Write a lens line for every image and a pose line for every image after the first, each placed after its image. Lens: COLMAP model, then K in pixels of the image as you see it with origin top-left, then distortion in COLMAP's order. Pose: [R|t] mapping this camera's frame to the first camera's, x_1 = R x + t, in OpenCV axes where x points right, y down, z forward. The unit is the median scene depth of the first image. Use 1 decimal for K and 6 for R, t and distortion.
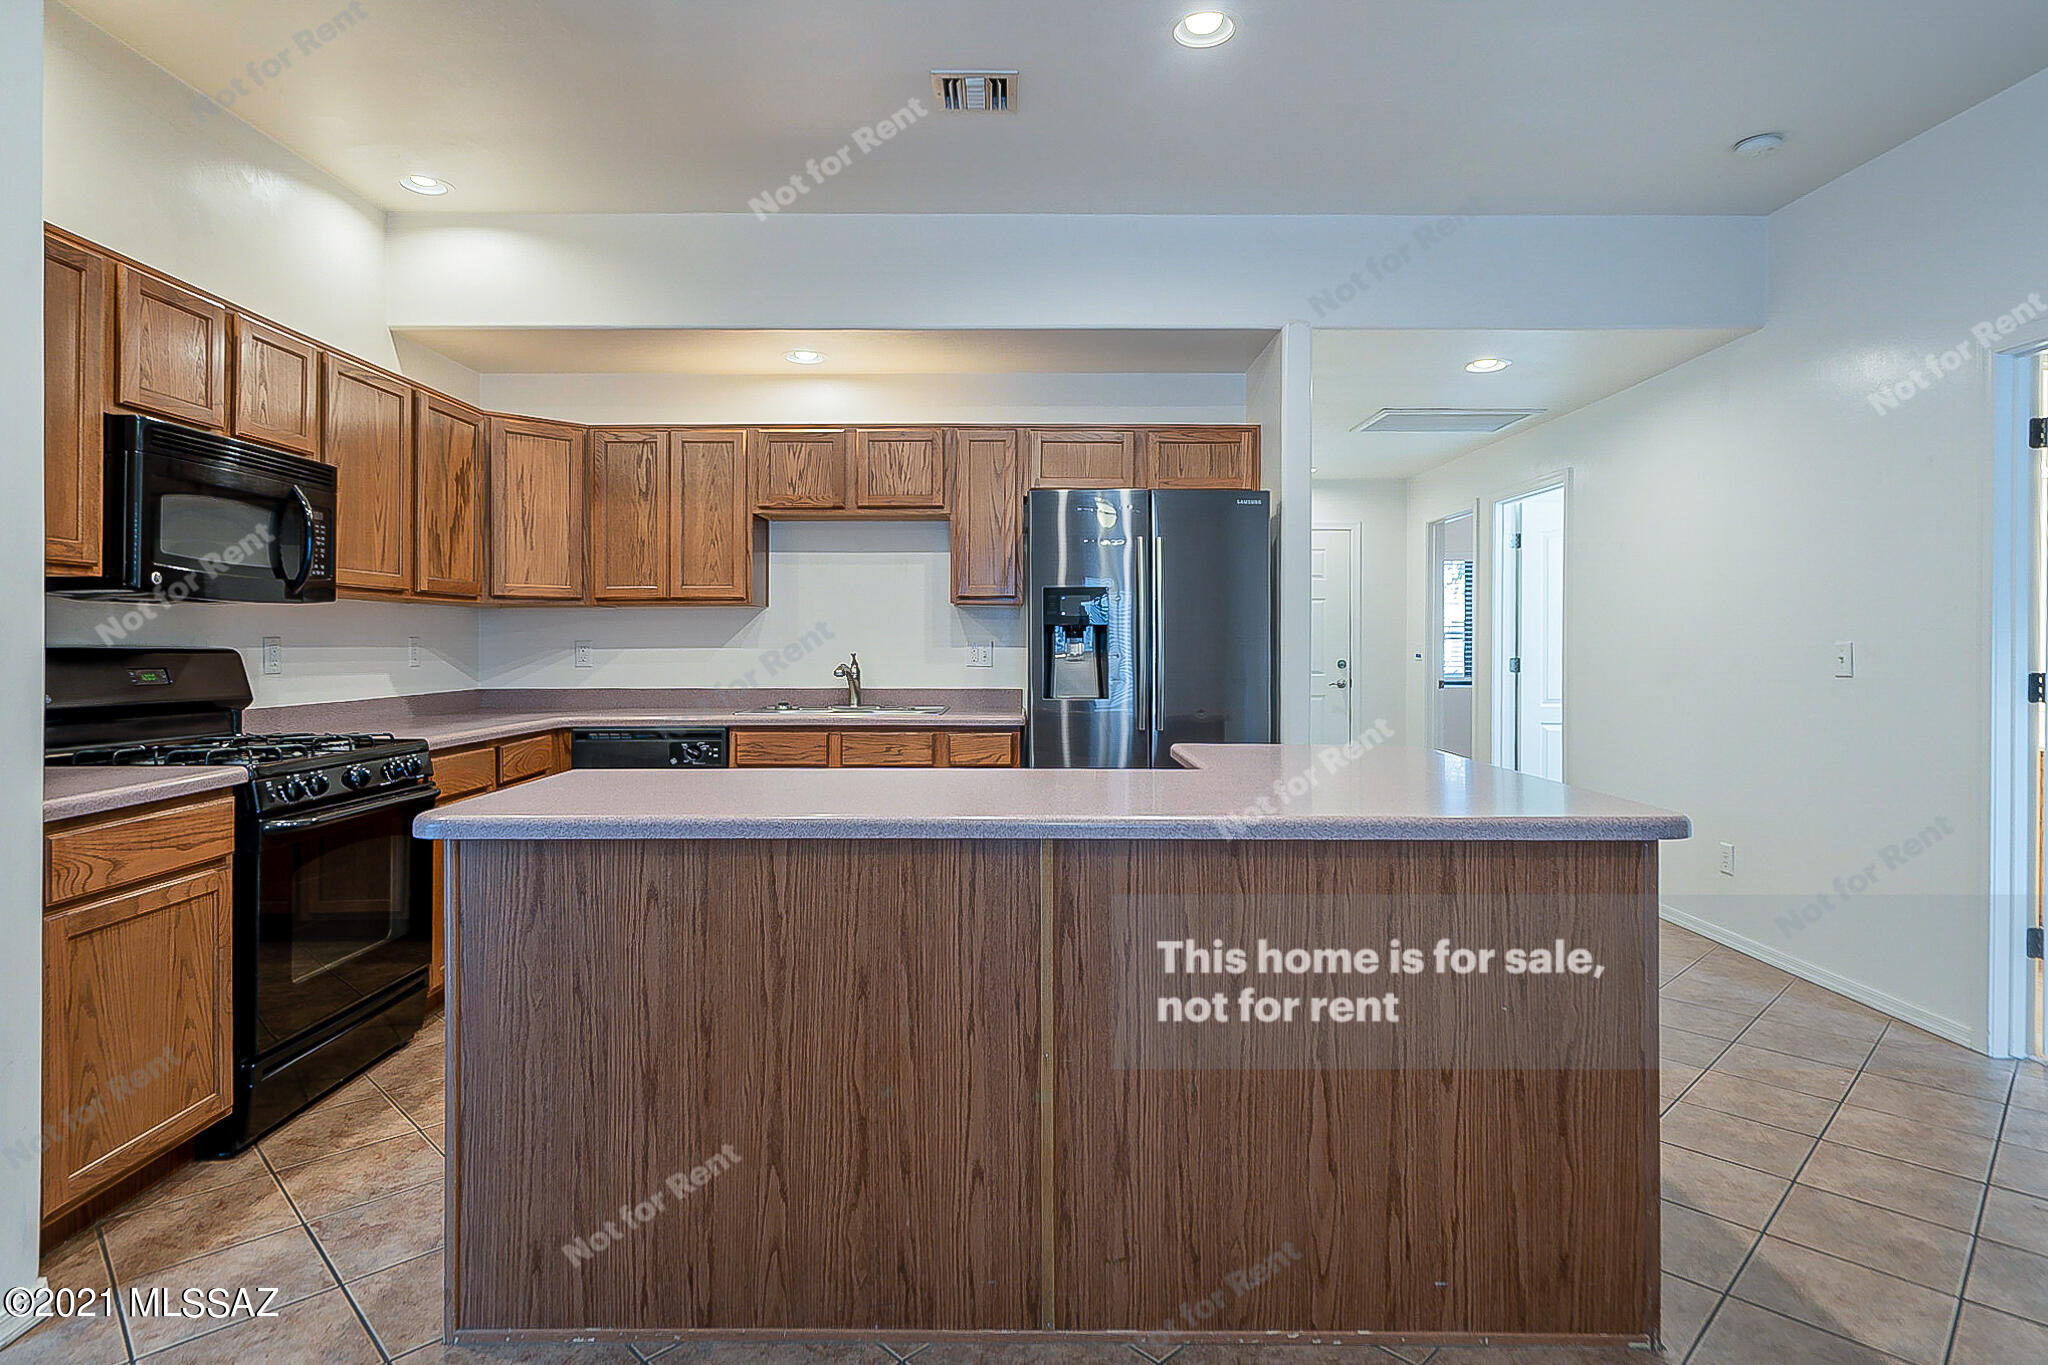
lens RADIAL K [[1082.2, 0, 1030.9], [0, 1082.2, 640.3], [0, 0, 1]] dist [0.004929, -0.000066]
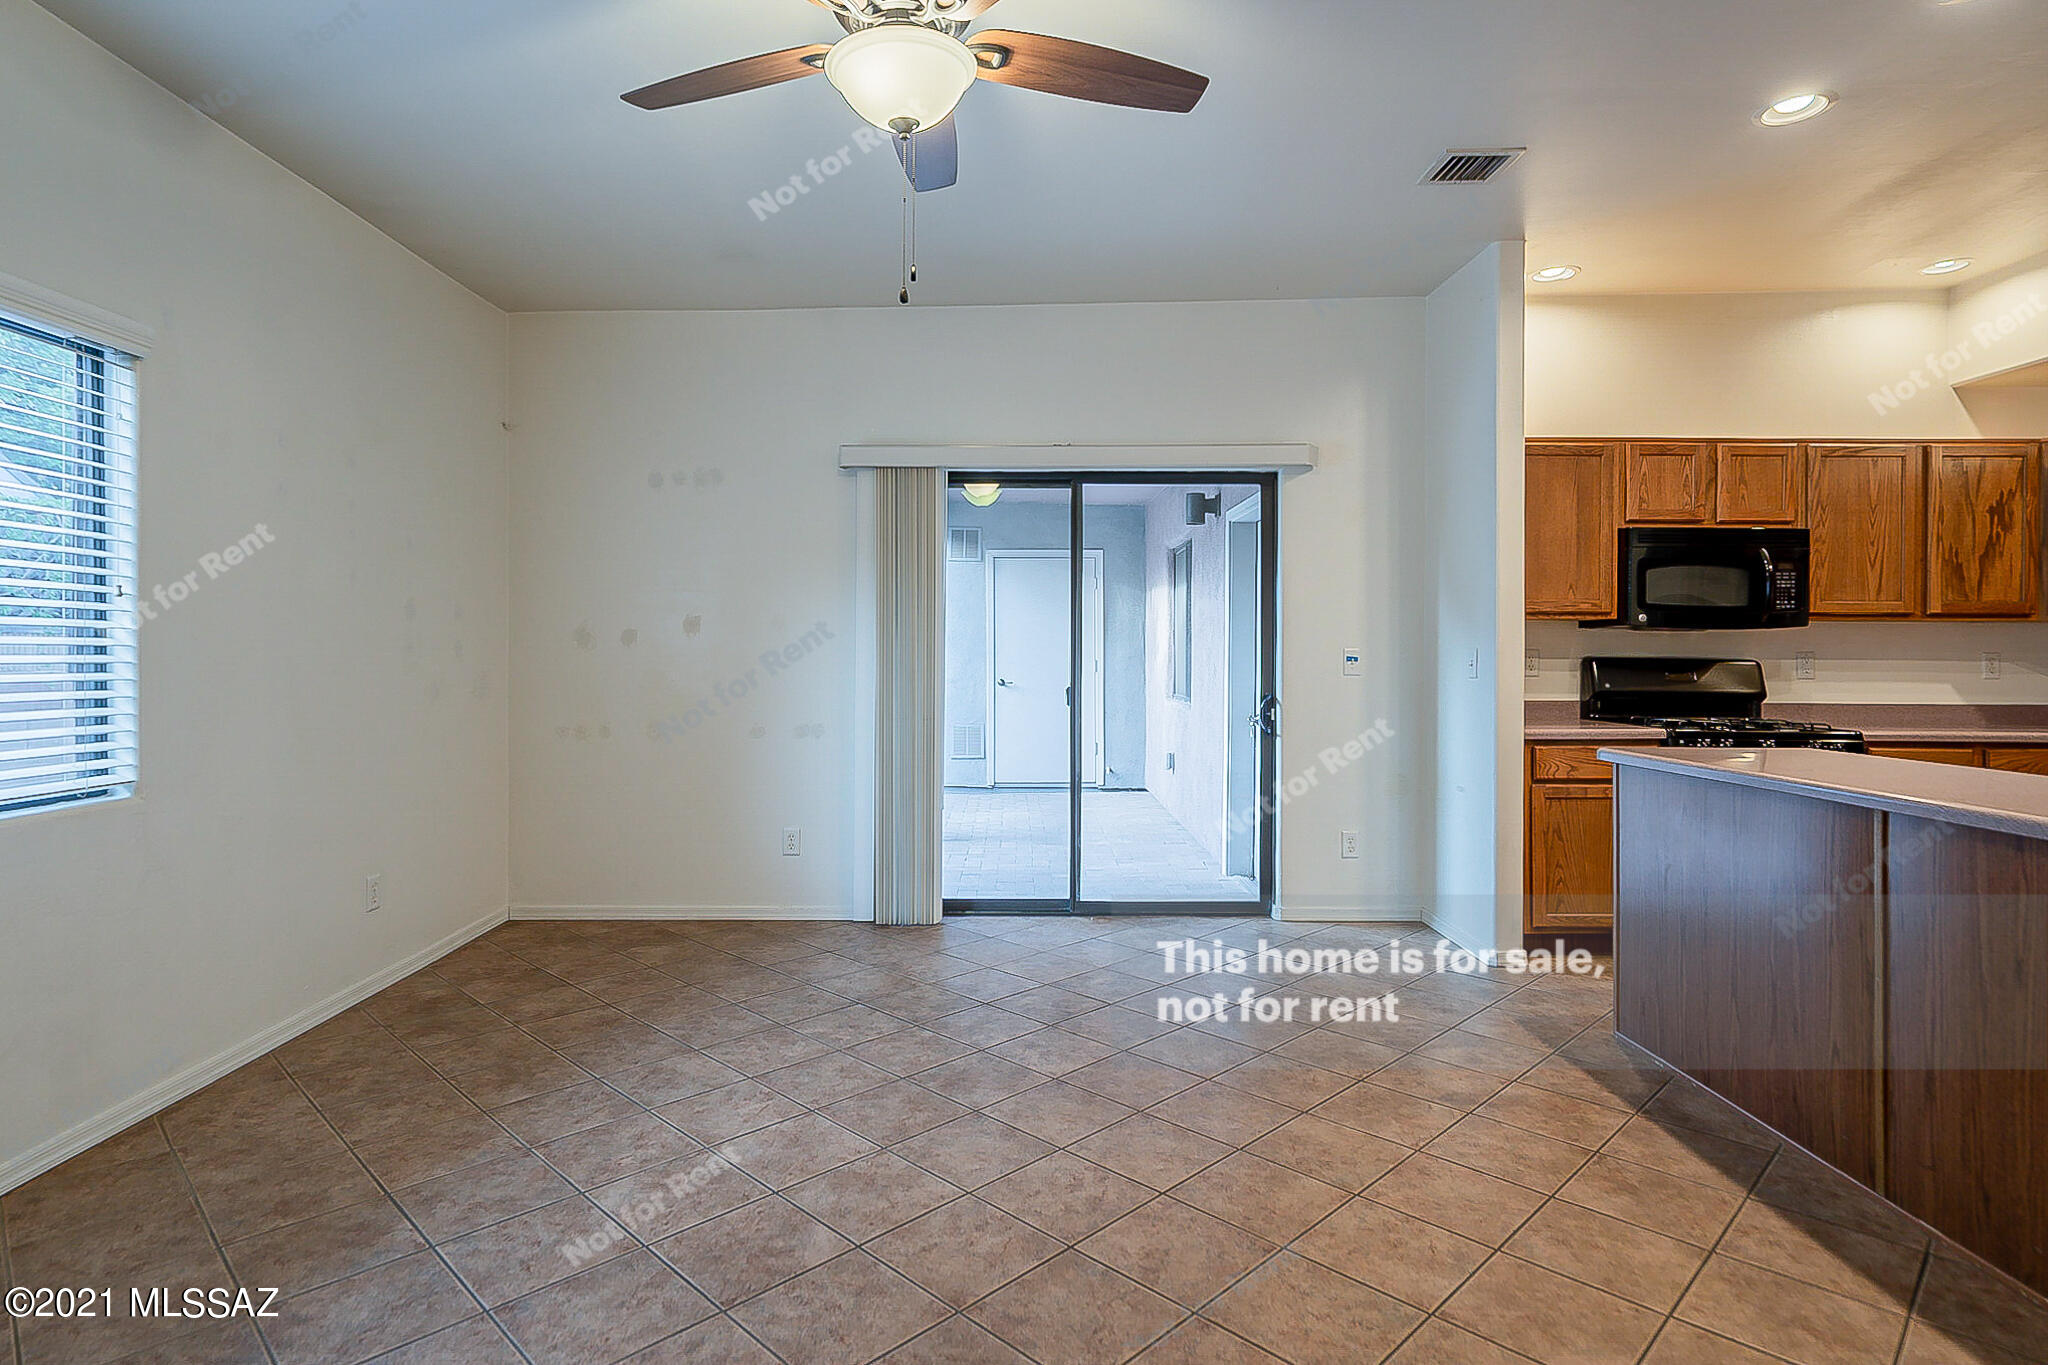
lens RADIAL K [[1082.2, 0, 1030.9], [0, 1082.2, 640.3], [0, 0, 1]] dist [0.004929, -0.000066]
pose [[0.023472, -0.011126, -0.999663, 0.727372], [-0.003981, 0.999929, -0.011222, 0.001304], [0.999717, 0.004243, 0.023426, -0.017097]]
